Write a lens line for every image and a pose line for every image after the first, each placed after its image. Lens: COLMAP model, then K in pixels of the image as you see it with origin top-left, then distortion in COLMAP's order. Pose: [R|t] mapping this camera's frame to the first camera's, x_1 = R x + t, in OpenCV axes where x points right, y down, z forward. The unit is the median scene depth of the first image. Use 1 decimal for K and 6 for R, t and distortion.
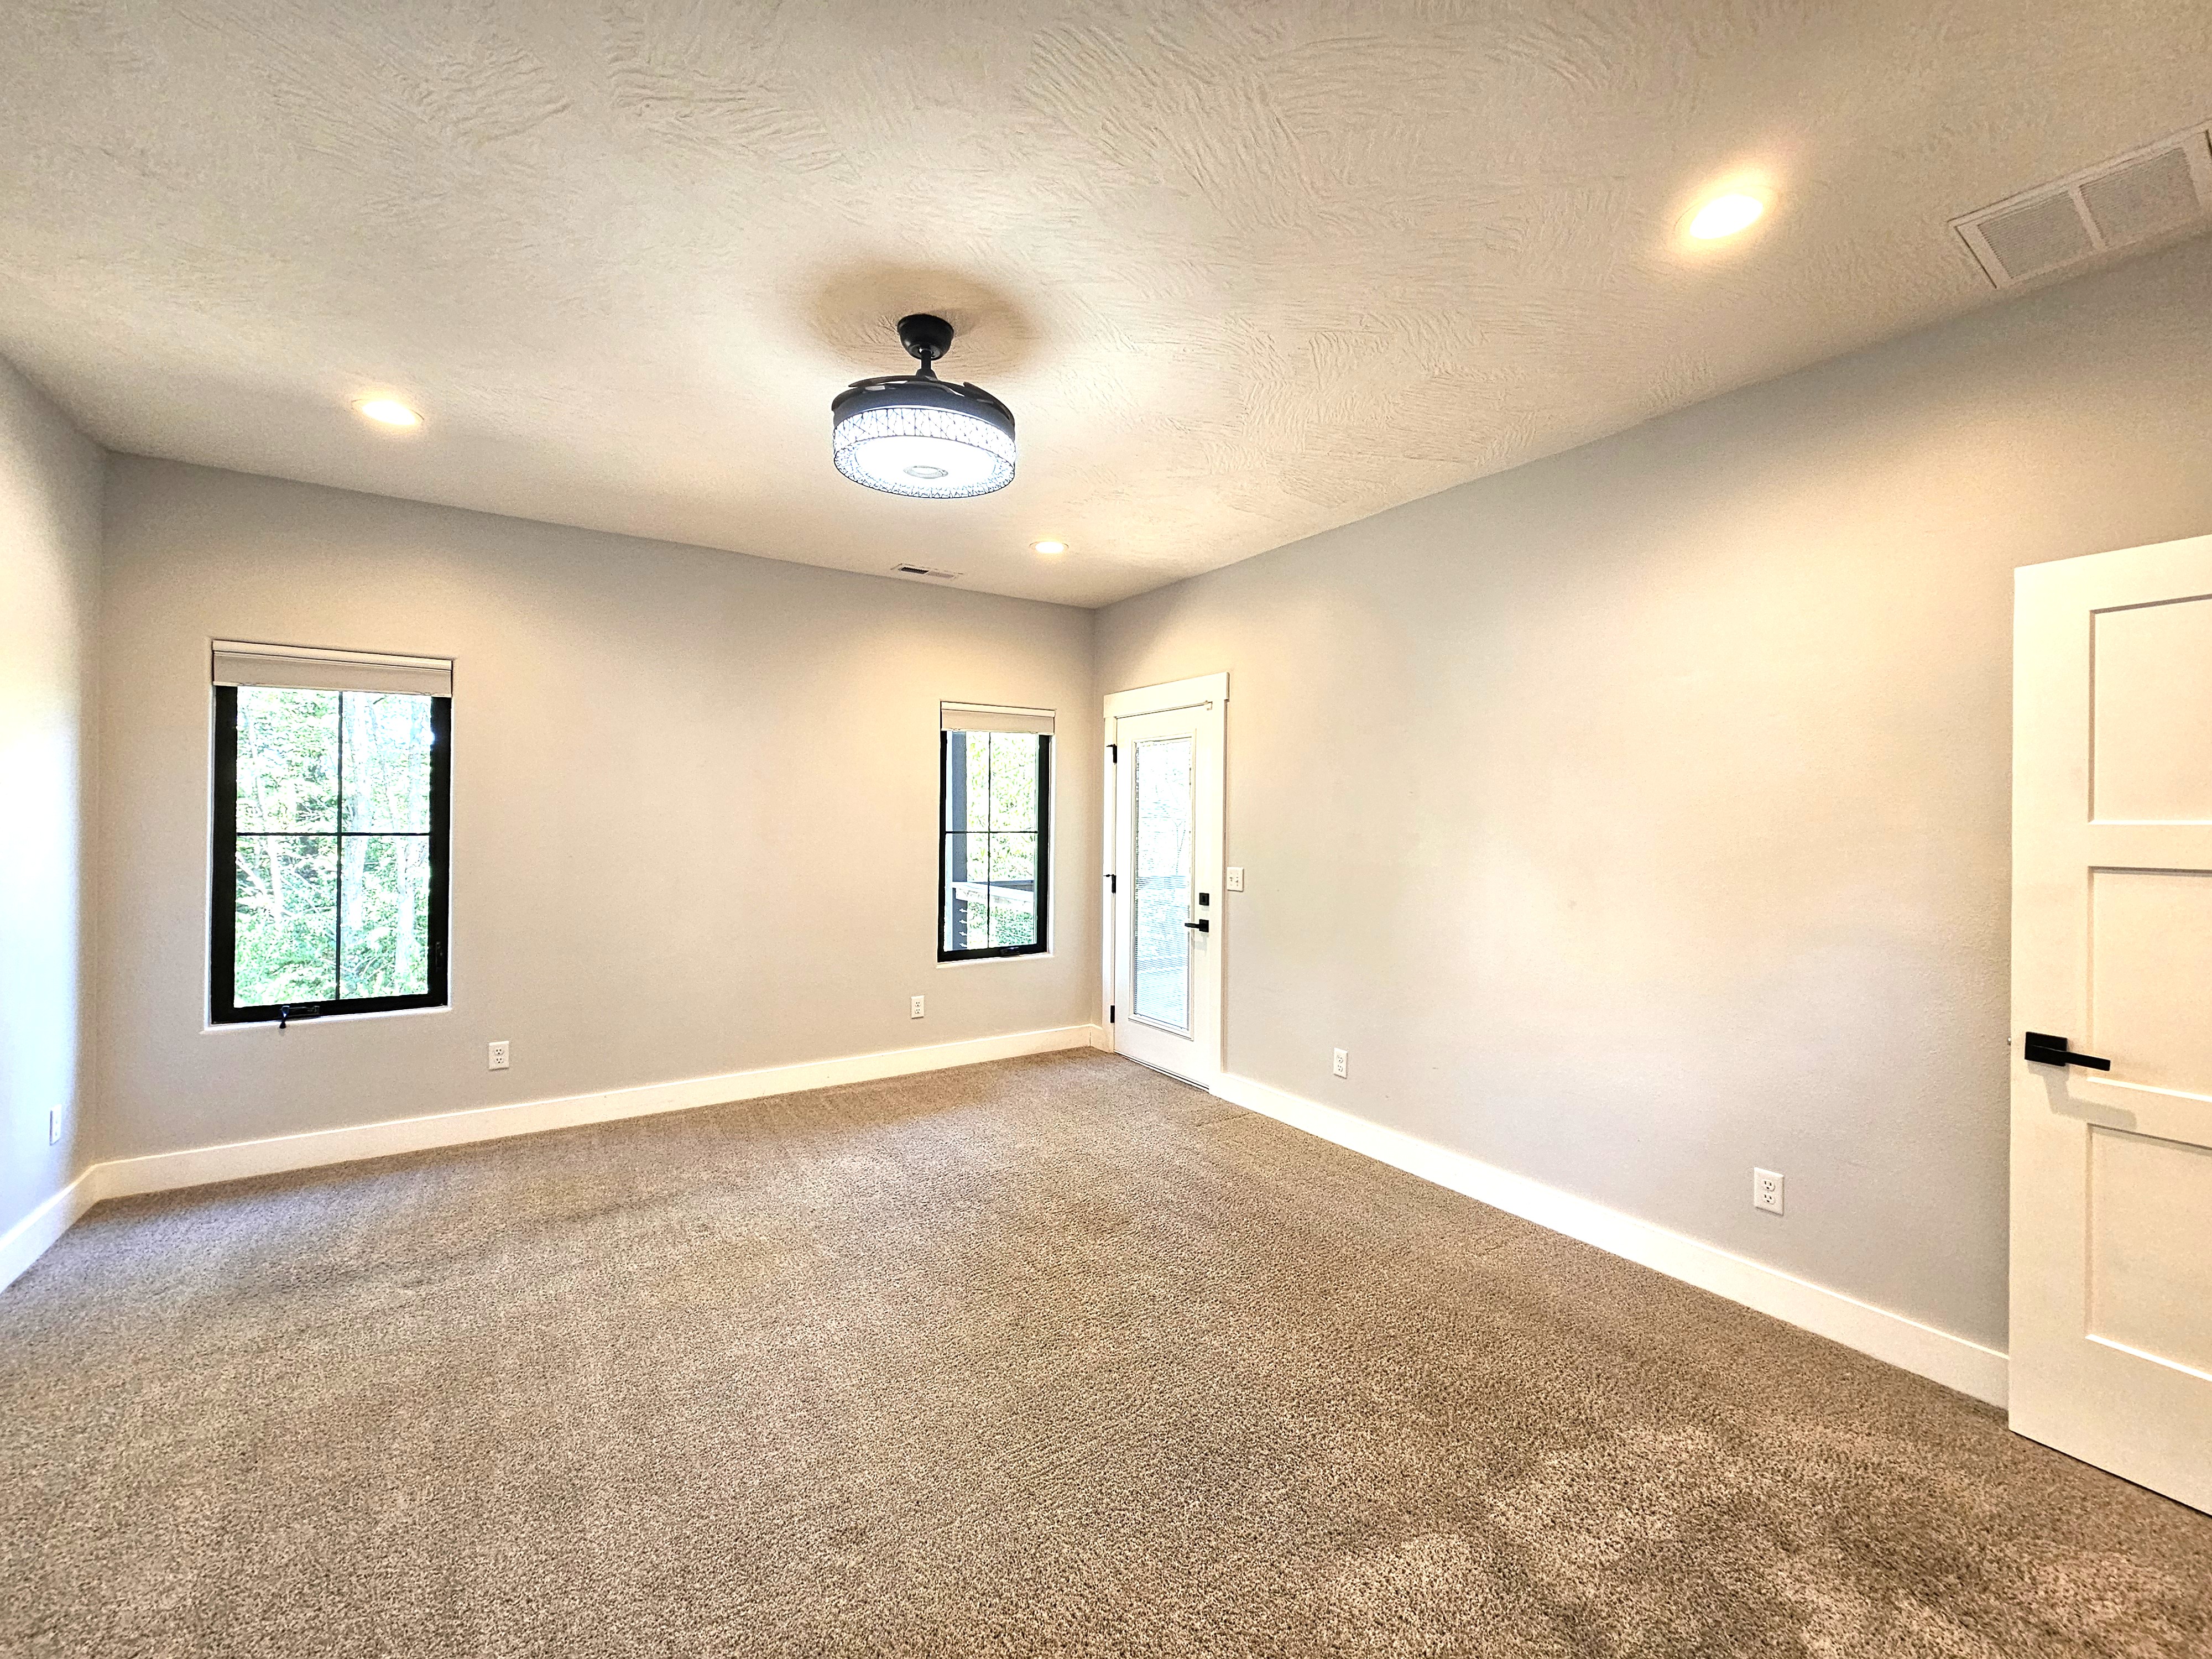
lens RADIAL K [[909.1, 0, 1107.5], [0, 909.1, 816.0], [0, 0, 1]] dist [0.001424, 0.000162]
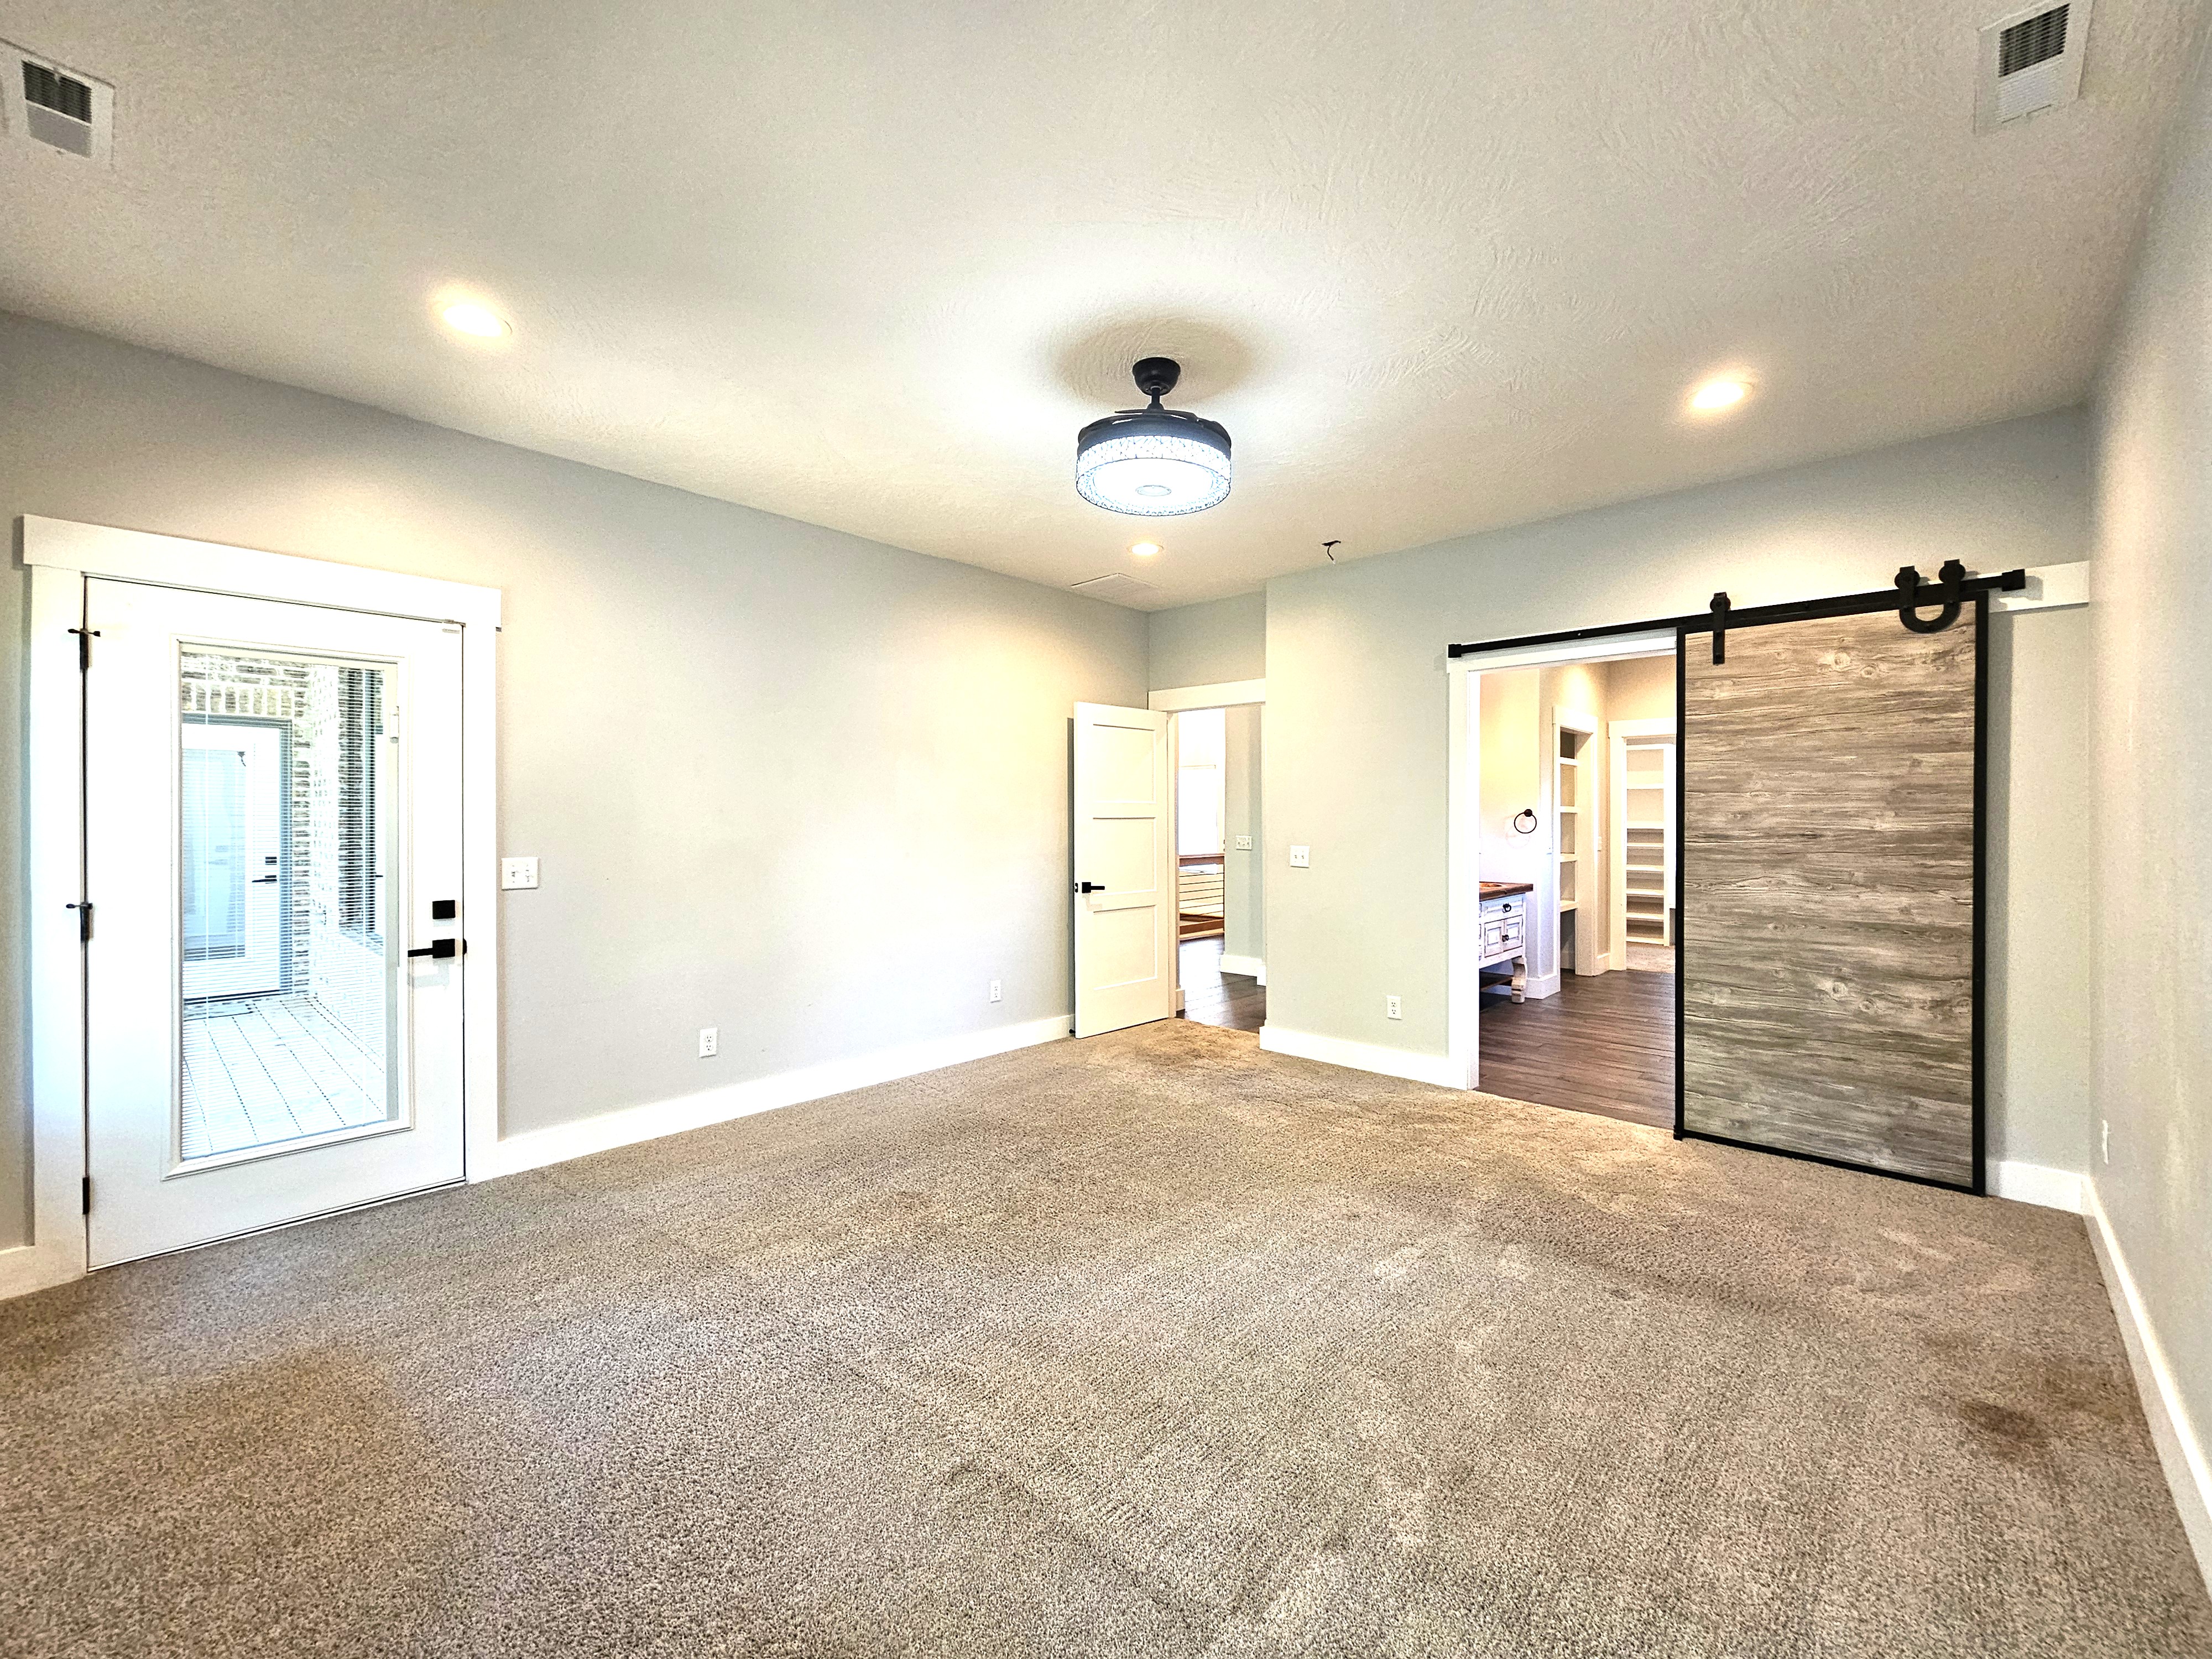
lens RADIAL K [[909.1, 0, 1109.5], [0, 909.1, 818.7], [0, 0, 1]] dist [0.001424, 0.000162]
pose [[-0.233819, -0.014291, 0.972175, -1.540913], [-0.007636, 0.999888, 0.012862, 0.024872], [-0.972250, -0.004416, -0.233902, 1.554541]]
